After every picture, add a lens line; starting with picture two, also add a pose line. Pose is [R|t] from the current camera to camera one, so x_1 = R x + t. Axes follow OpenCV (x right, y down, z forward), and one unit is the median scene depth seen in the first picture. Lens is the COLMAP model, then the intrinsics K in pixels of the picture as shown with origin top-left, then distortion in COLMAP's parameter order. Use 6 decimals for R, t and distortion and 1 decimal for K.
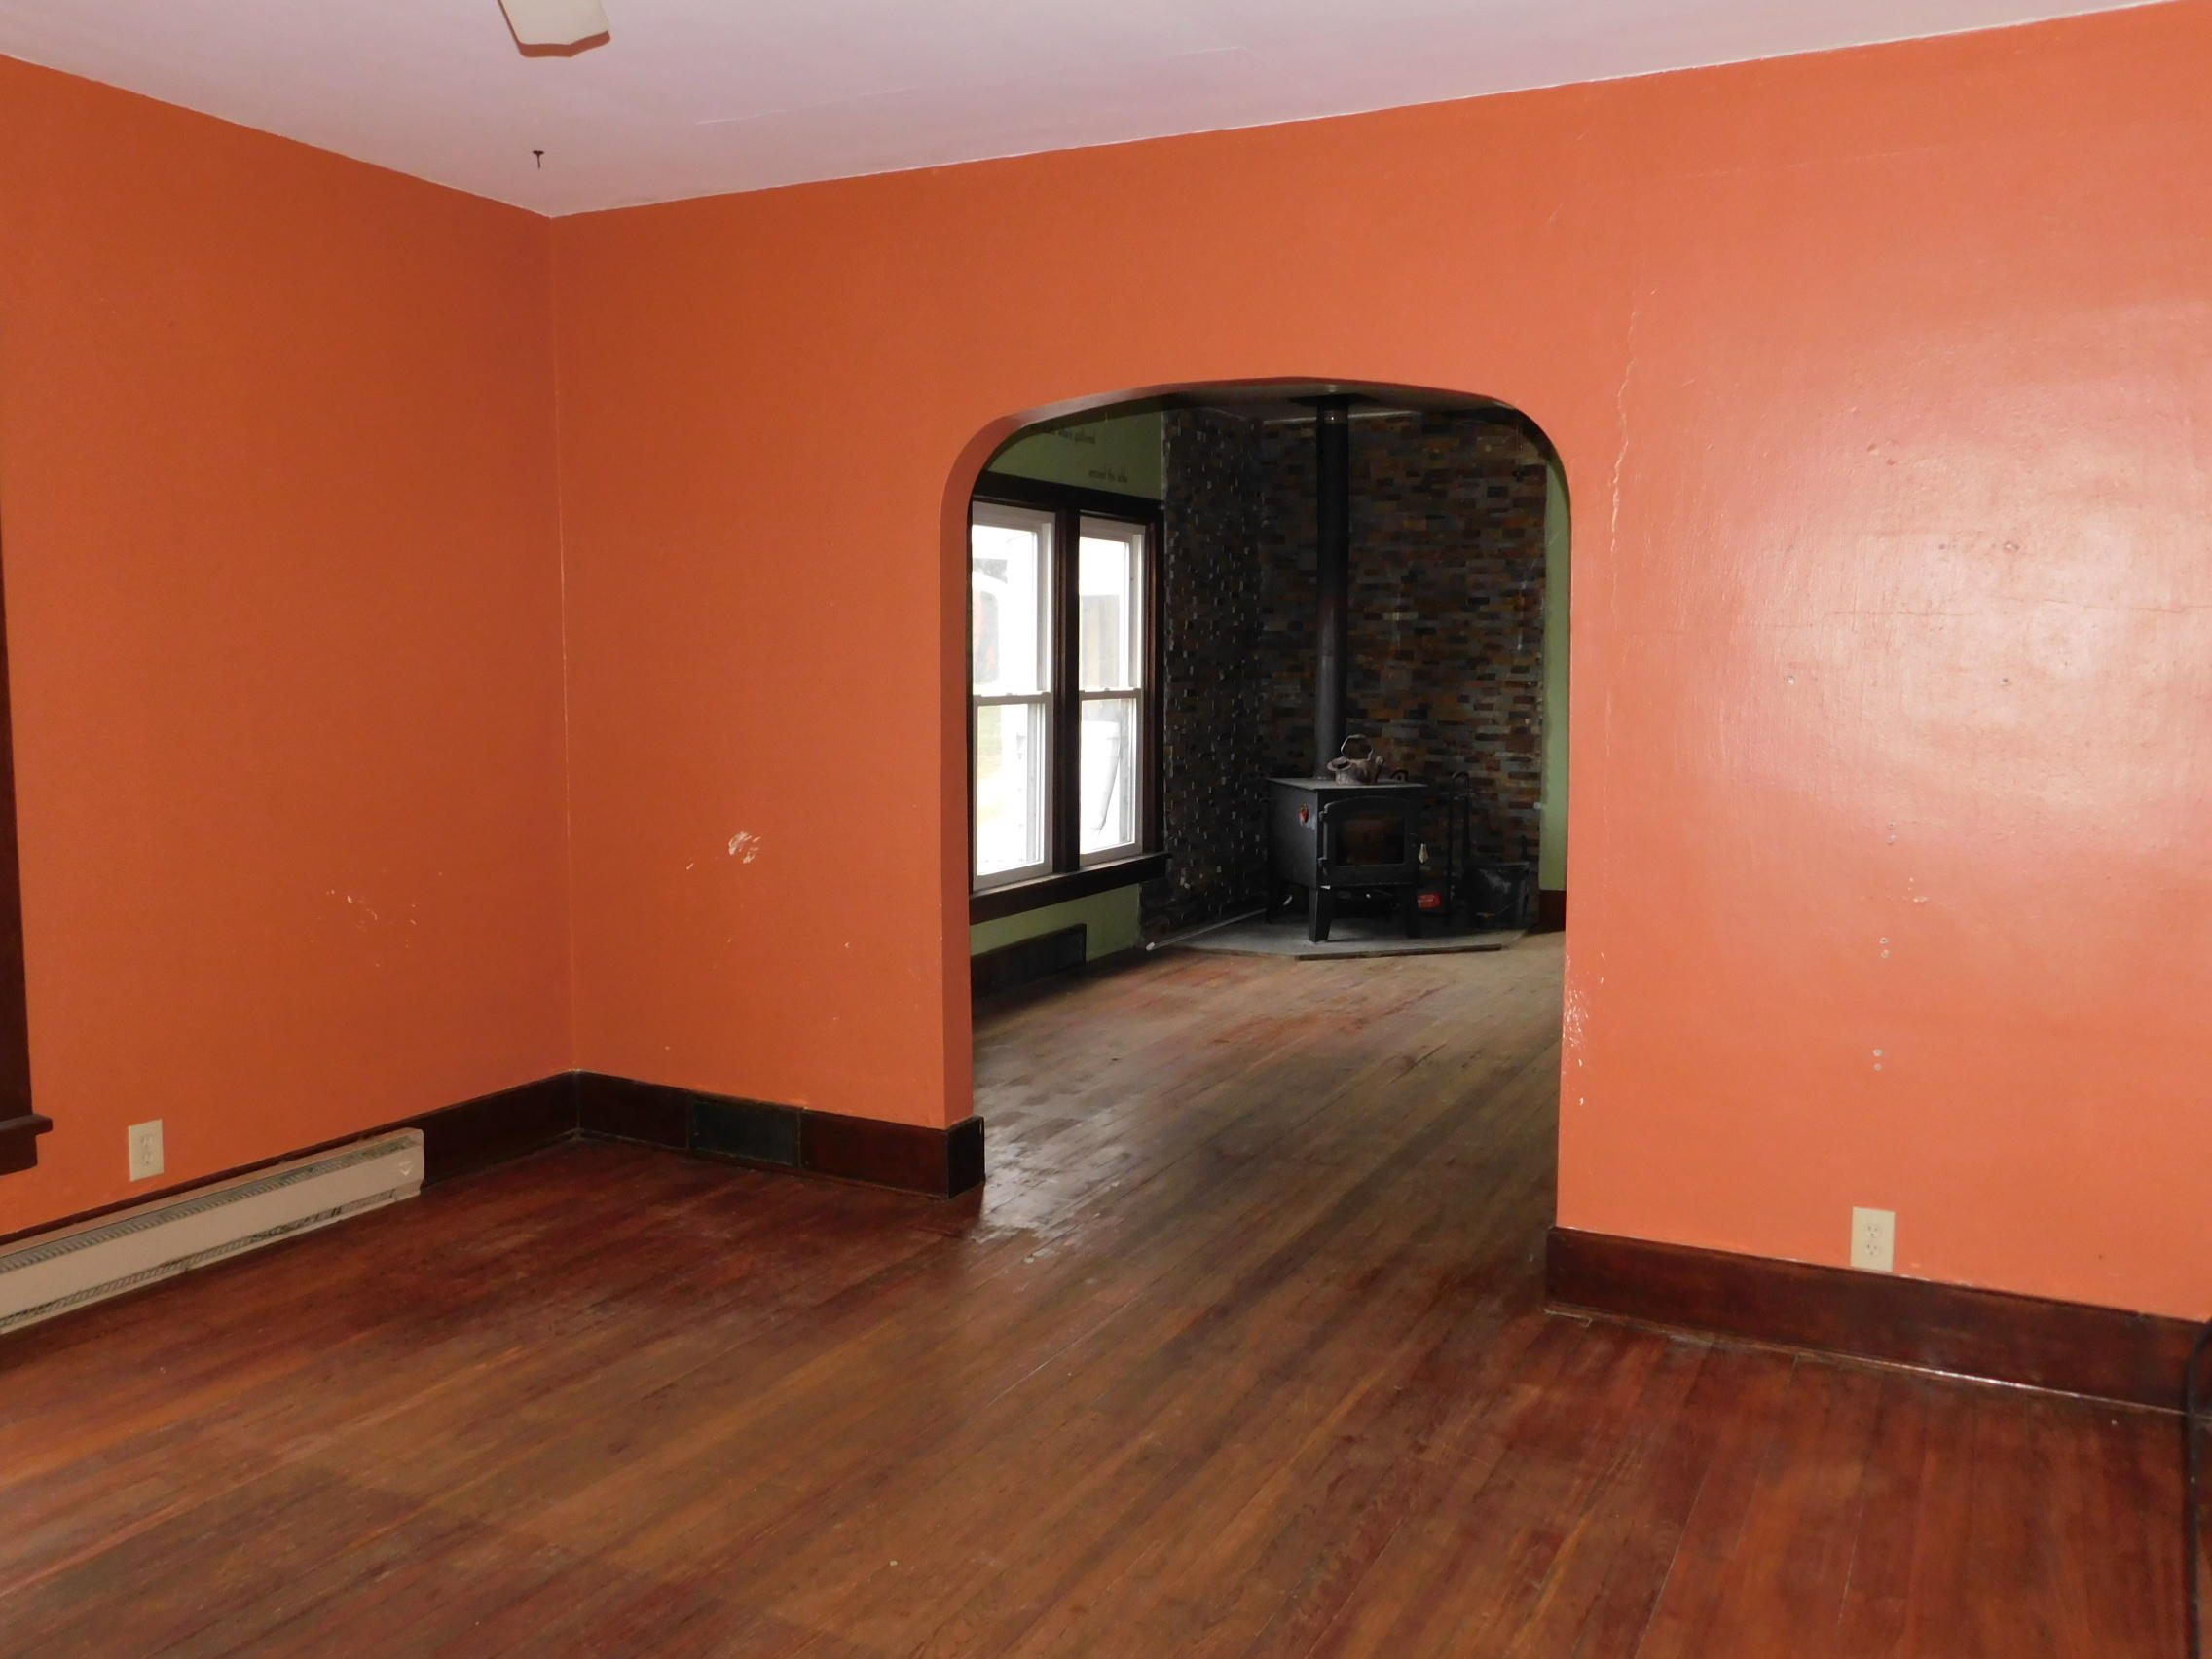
lens RADIAL K [[1807.7, 0, 1100.6], [0, 1807.7, 823.9], [0, 0, 1]] dist [-0.013112, 0.008707]
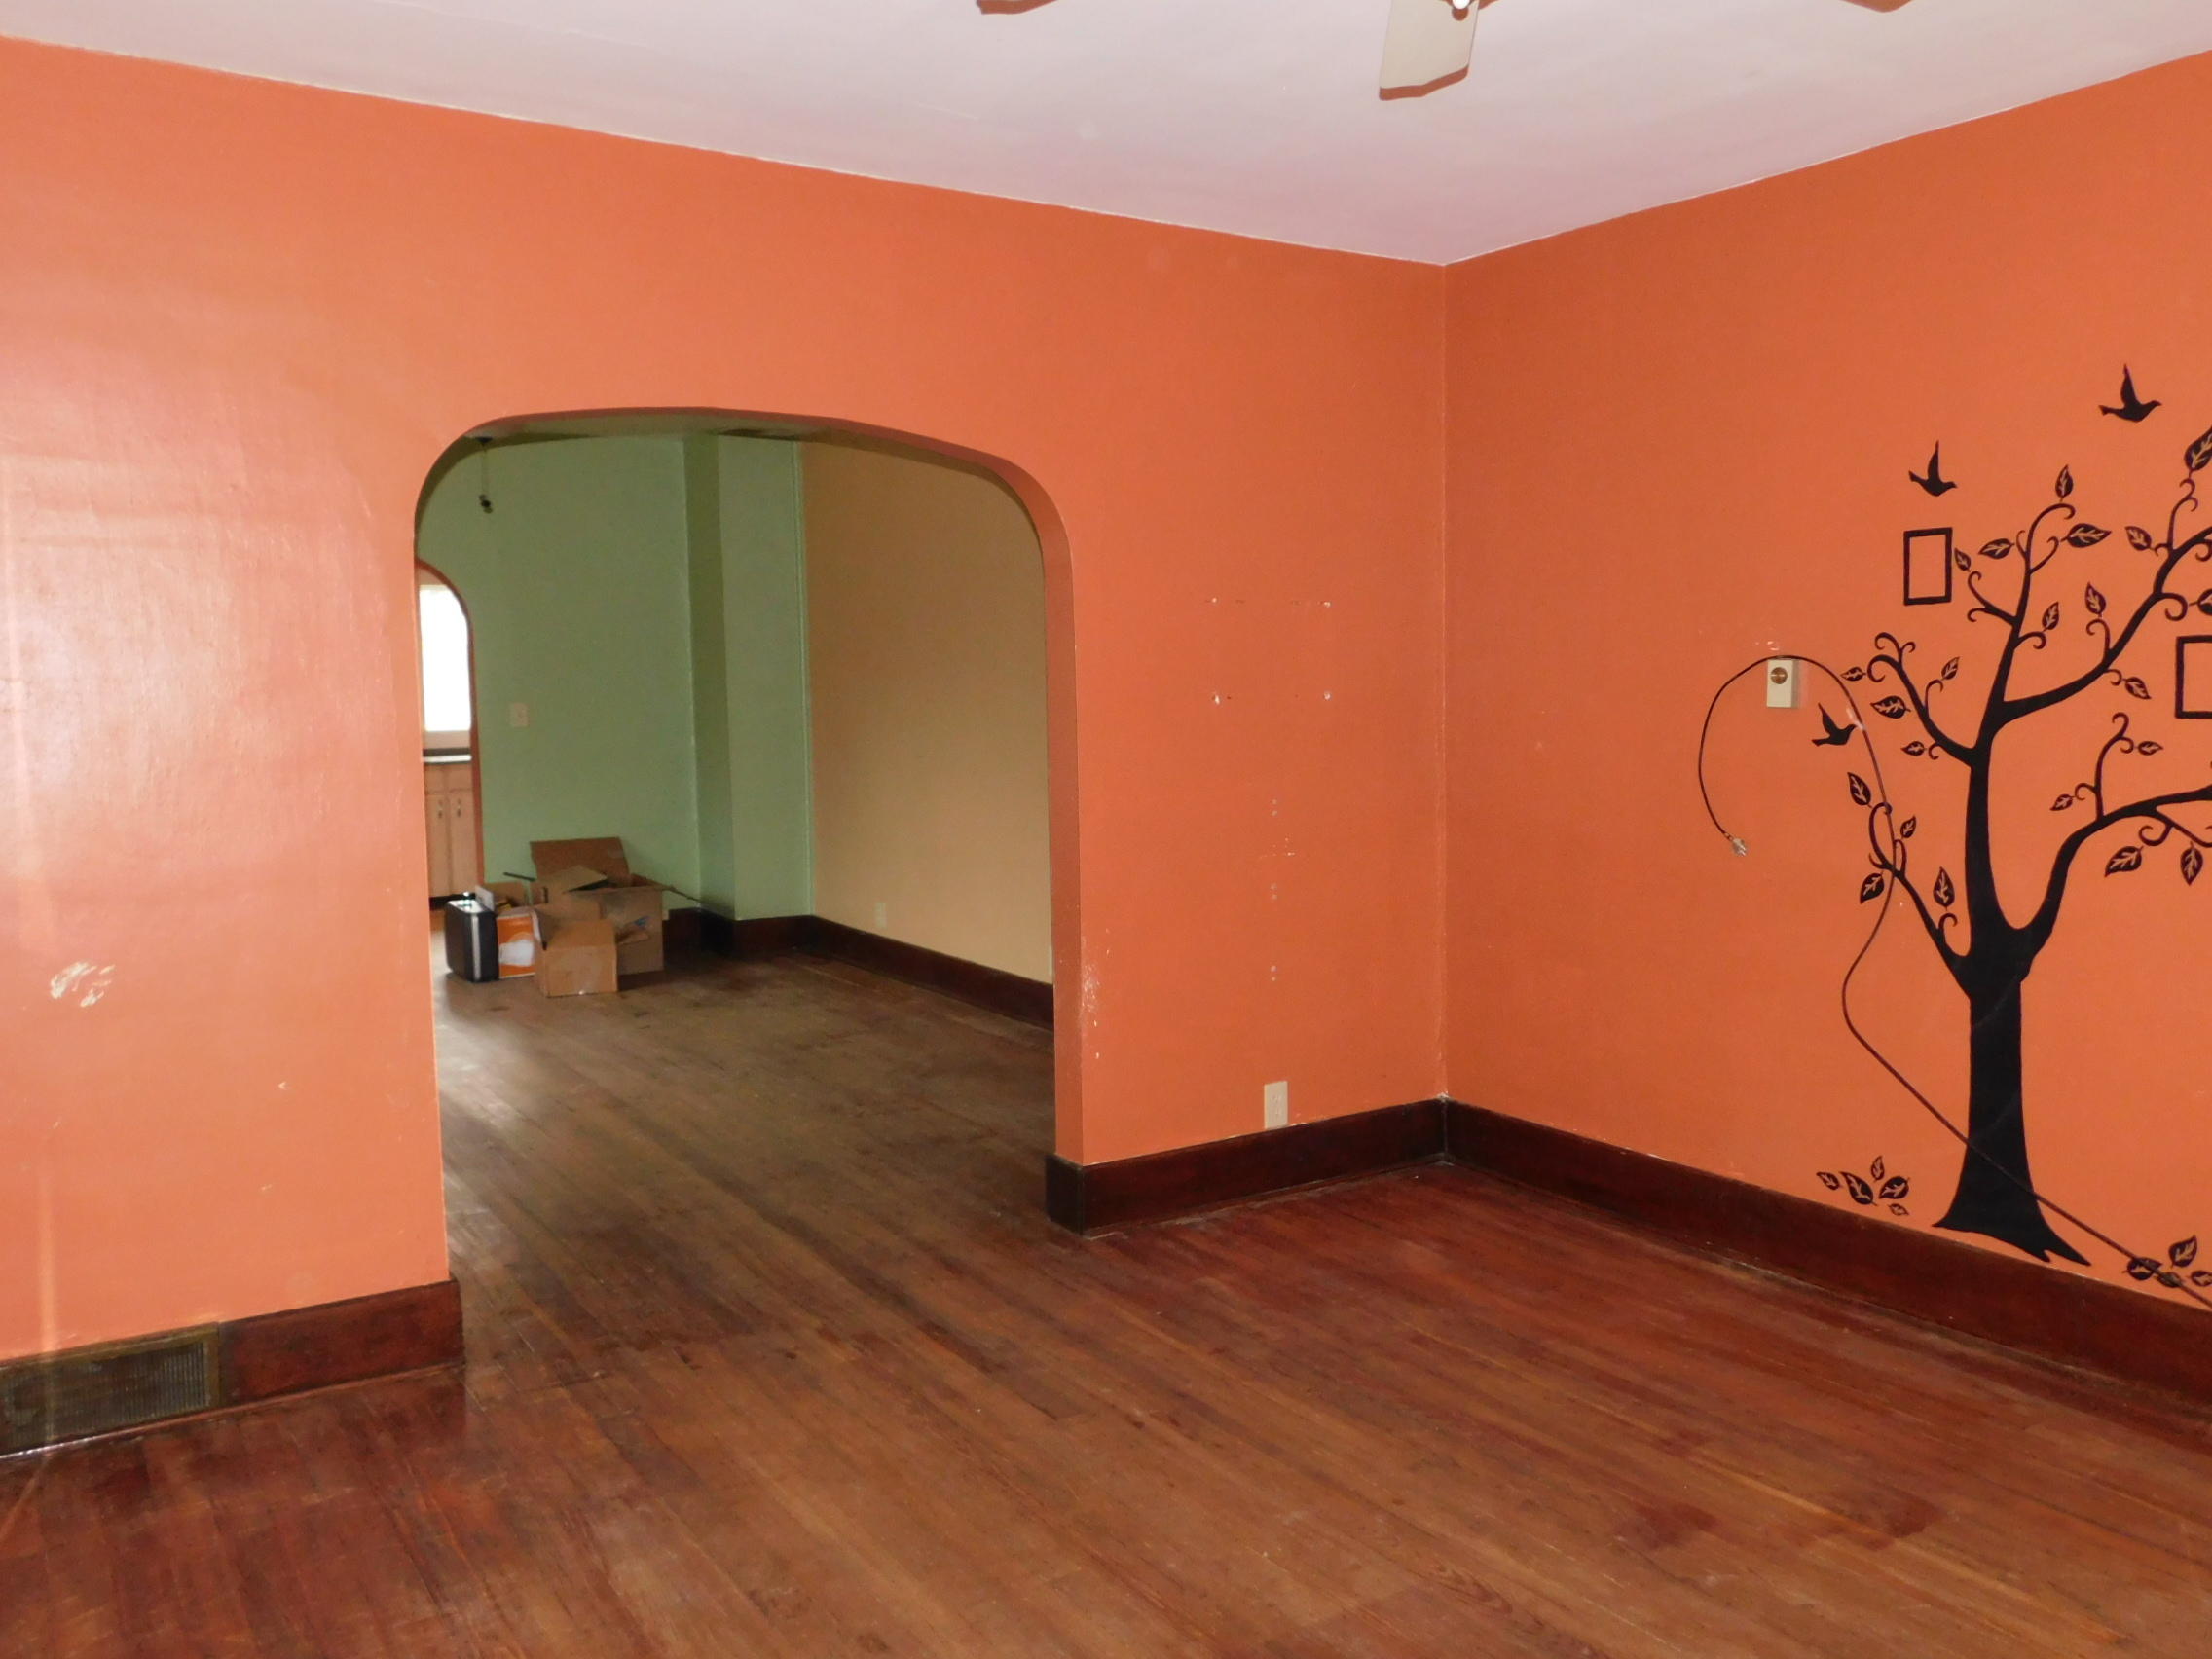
lens RADIAL K [[1807.7, 0, 1101.3], [0, 1807.7, 831.1], [0, 0, 1]] dist [-0.013112, 0.008707]
pose [[0.486011, -0.085628, 0.869748, -0.810537], [0.099952, 0.994105, 0.042019, -0.047579], [-0.868219, 0.066511, 0.491704, 0.423198]]
